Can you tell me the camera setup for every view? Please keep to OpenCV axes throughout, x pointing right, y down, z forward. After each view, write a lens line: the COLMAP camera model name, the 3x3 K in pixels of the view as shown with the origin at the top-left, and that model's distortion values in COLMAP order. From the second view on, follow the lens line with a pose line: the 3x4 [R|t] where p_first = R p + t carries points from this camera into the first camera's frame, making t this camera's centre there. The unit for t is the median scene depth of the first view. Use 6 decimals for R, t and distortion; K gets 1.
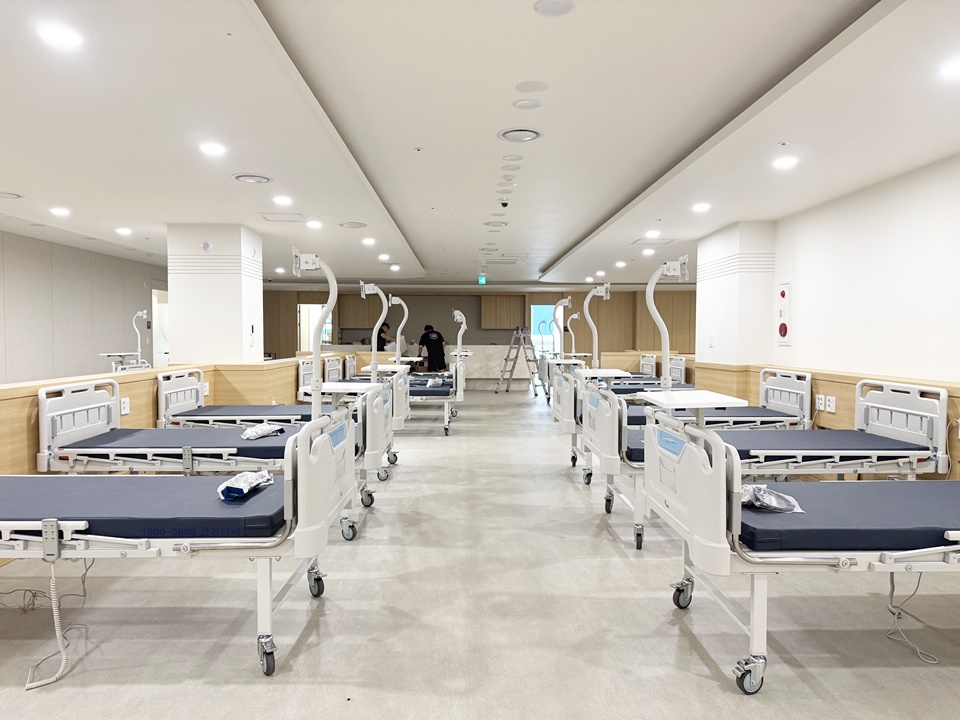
lens RADIAL K [[668.3, 0, 481.5], [0, 668.3, 361.8], [0, 0, 1]] dist [0.053476, -0.064259]
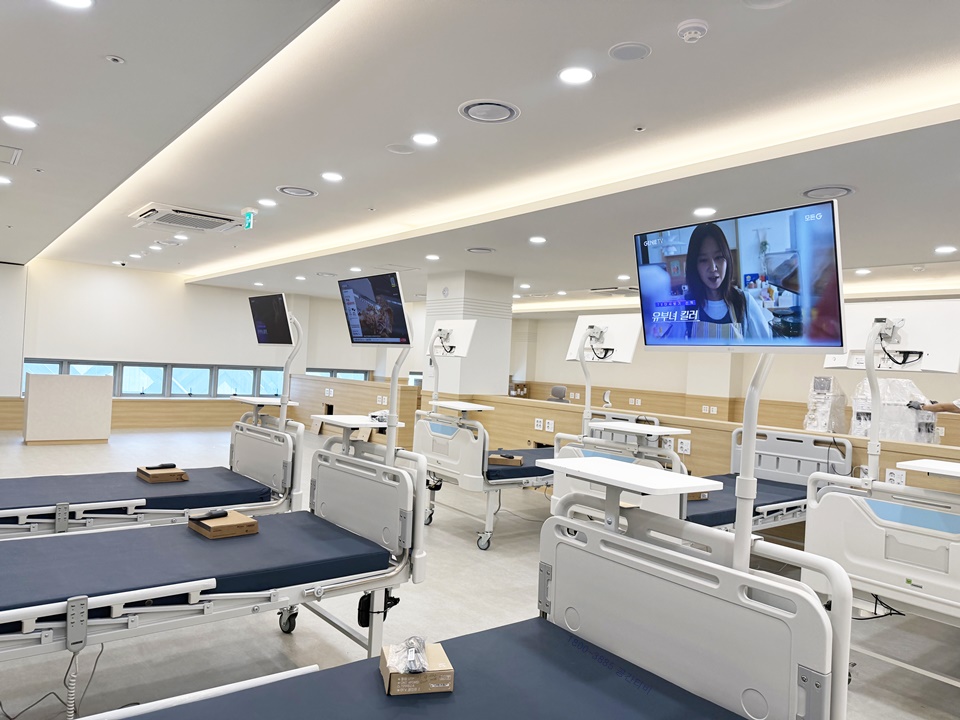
lens RADIAL K [[668.3, 0, 463.6], [0, 668.3, 348.5], [0, 0, 1]] dist [0.053476, -0.064259]
pose [[0.804159, 0.054560, 0.591906, -0.589198], [-0.026929, 0.998100, -0.055417, -0.036826], [-0.593805, 0.028624, 0.804100, 0.482465]]
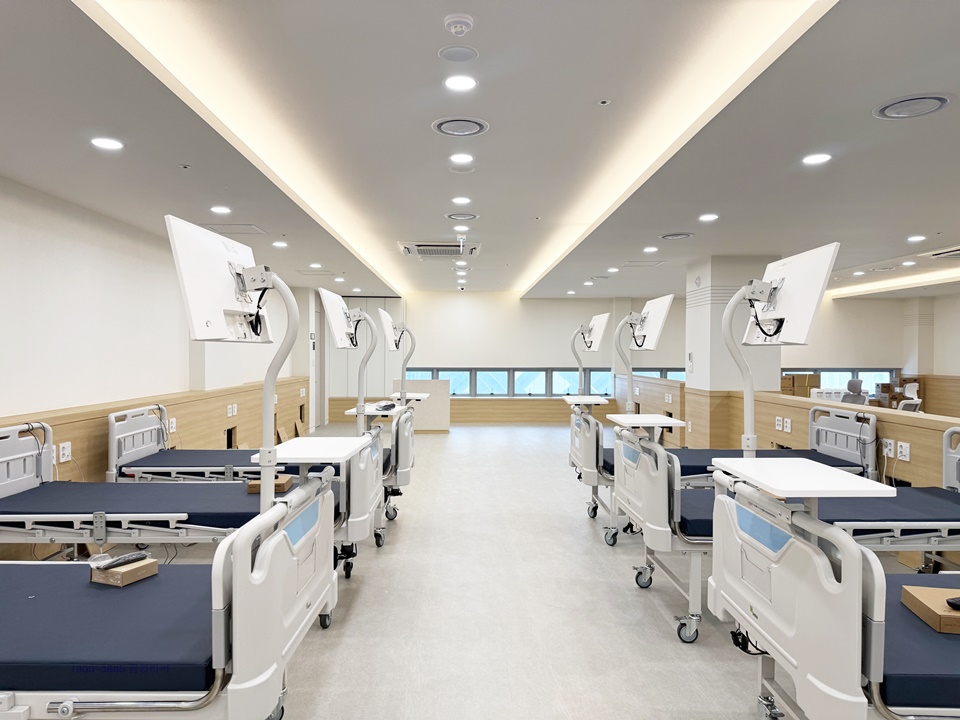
lens RADIAL K [[668.3, 0, 479.3], [0, 668.3, 366.7], [0, 0, 1]] dist [0.053476, -0.064259]
pose [[0.999988, 0.004200, 0.002478, -0.021916], [-0.004147, 0.999769, -0.021089, -0.034295], [-0.002566, 0.021079, 0.999775, 0.219249]]
